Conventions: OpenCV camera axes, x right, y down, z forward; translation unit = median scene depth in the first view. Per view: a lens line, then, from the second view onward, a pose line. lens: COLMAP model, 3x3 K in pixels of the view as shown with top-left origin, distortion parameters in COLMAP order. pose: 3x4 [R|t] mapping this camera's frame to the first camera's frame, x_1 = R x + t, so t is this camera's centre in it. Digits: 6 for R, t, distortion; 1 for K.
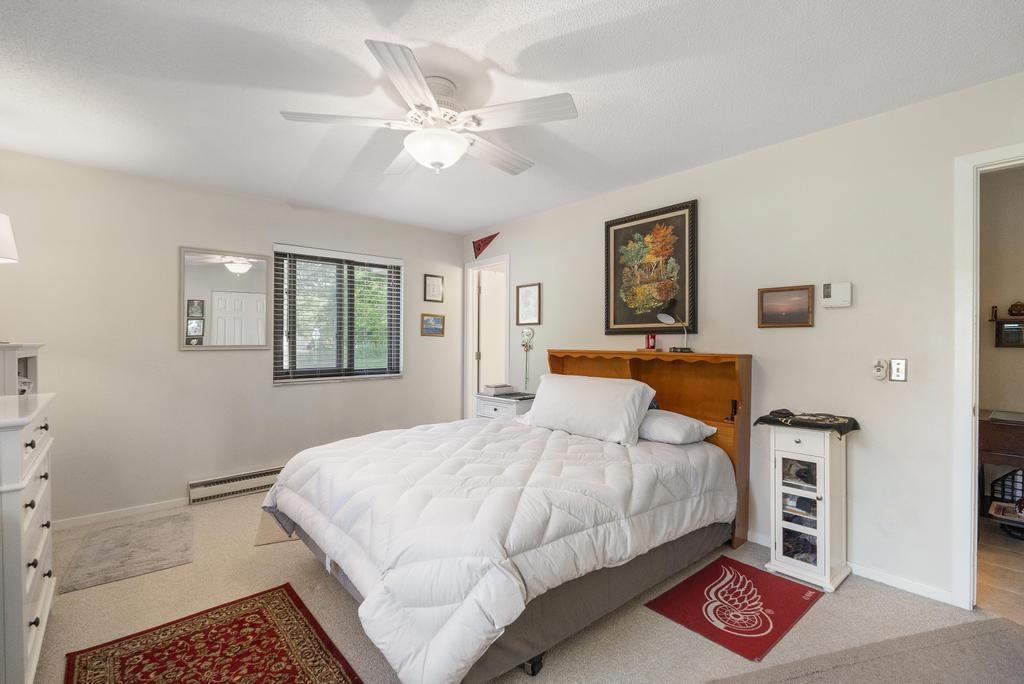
lens RADIAL K [[454.1, 0, 509.8], [0, 454.1, 340.0], [0, 0, 1]] dist [-0.002681, -0.000065]
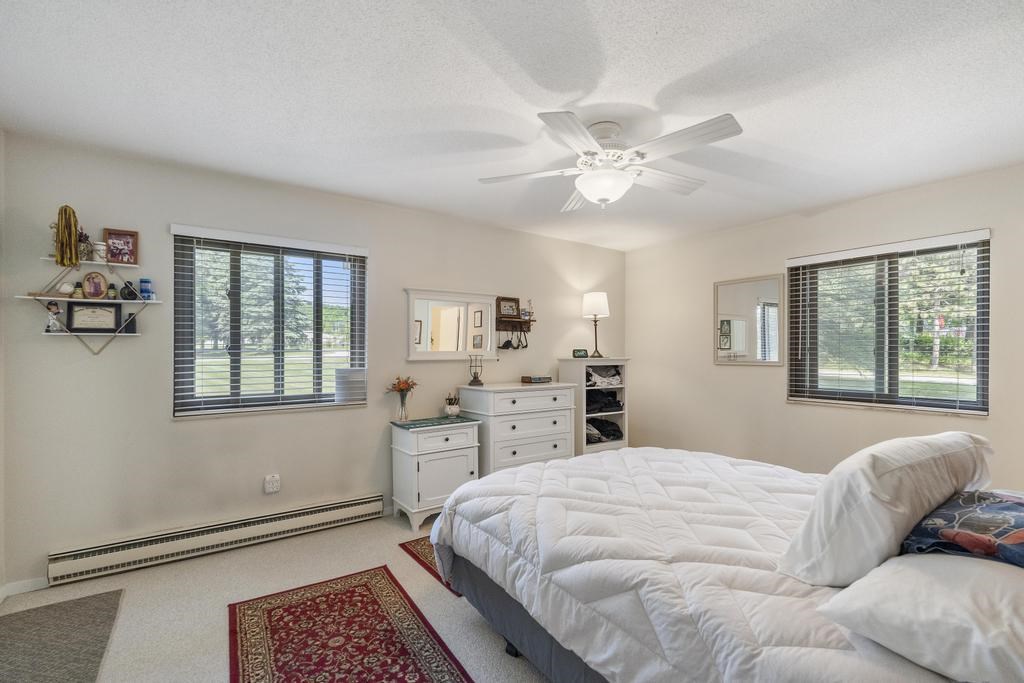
lens RADIAL K [[454.1, 0, 509.9], [0, 454.1, 348.6], [0, 0, 1]] dist [-0.002681, -0.000065]
pose [[-0.094455, -0.006894, -0.995505, 0.524383], [0.000790, 0.999975, -0.007000, -0.011071], [0.995529, -0.001448, -0.094447, 0.483914]]
